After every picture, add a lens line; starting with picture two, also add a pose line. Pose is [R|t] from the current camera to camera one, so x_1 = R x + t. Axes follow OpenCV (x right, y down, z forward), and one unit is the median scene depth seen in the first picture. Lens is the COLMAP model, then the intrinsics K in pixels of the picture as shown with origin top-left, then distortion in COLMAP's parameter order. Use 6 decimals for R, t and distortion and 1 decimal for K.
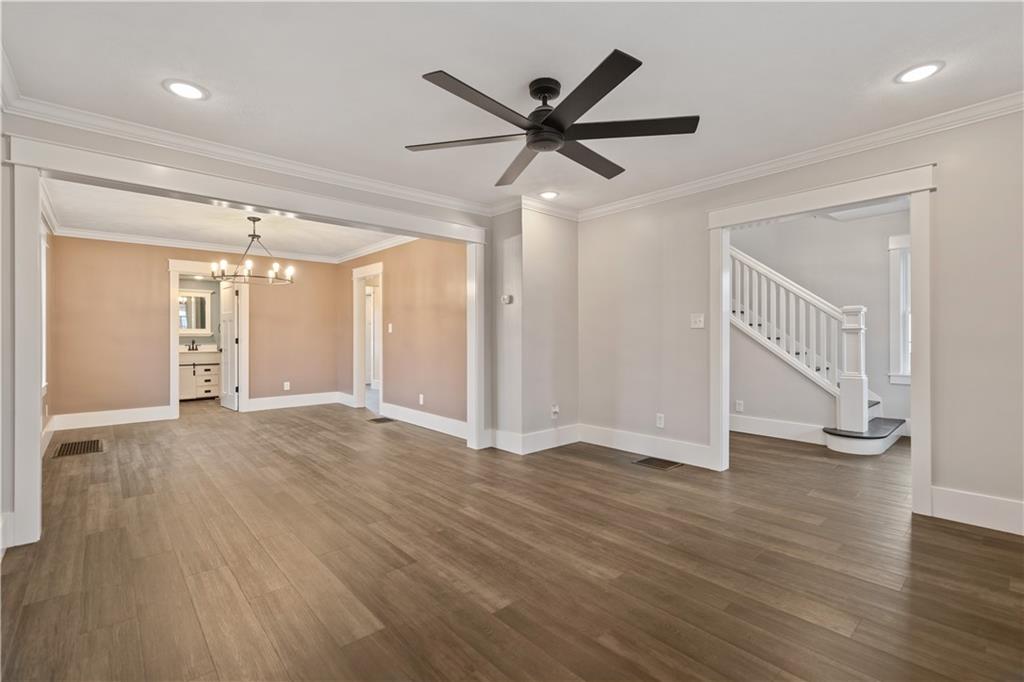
lens RADIAL K [[458.6, 0, 514.9], [0, 458.6, 335.6], [0, 0, 1]] dist [0.002710, -0.000294]
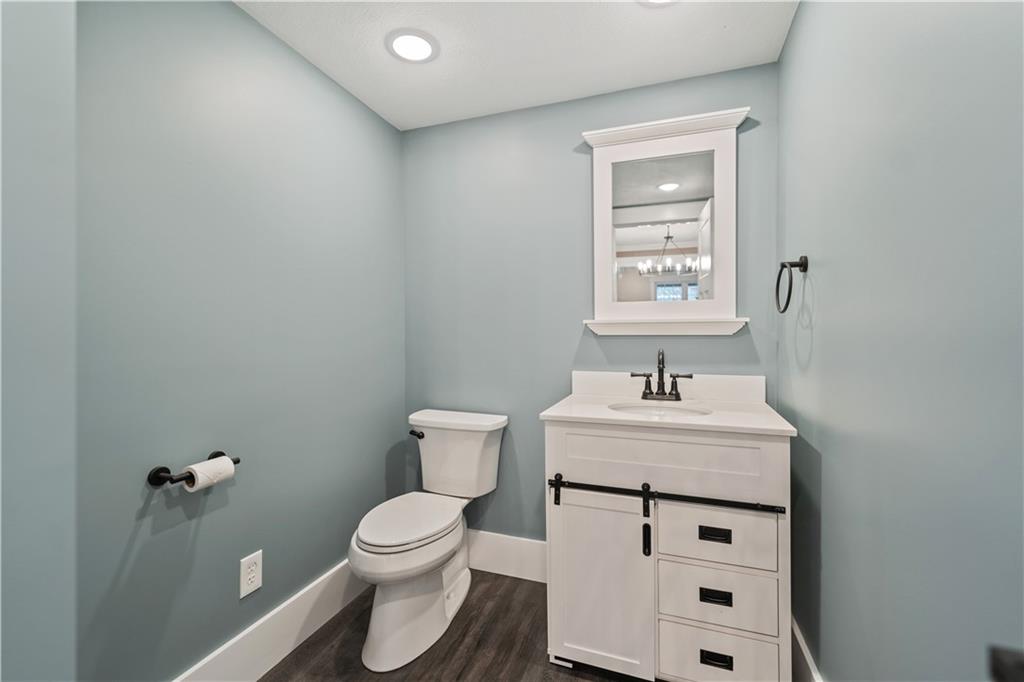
lens RADIAL K [[435.2, 0, 514.2], [0, 435.2, 339.3], [0, 0, 1]] dist [-0.002853, -0.000070]
pose [[0.478241, 0.000081, -0.878228, -0.553540], [0.005846, 0.999978, 0.003276, 0.002426], [0.878209, -0.006701, 0.478230, 0.842232]]
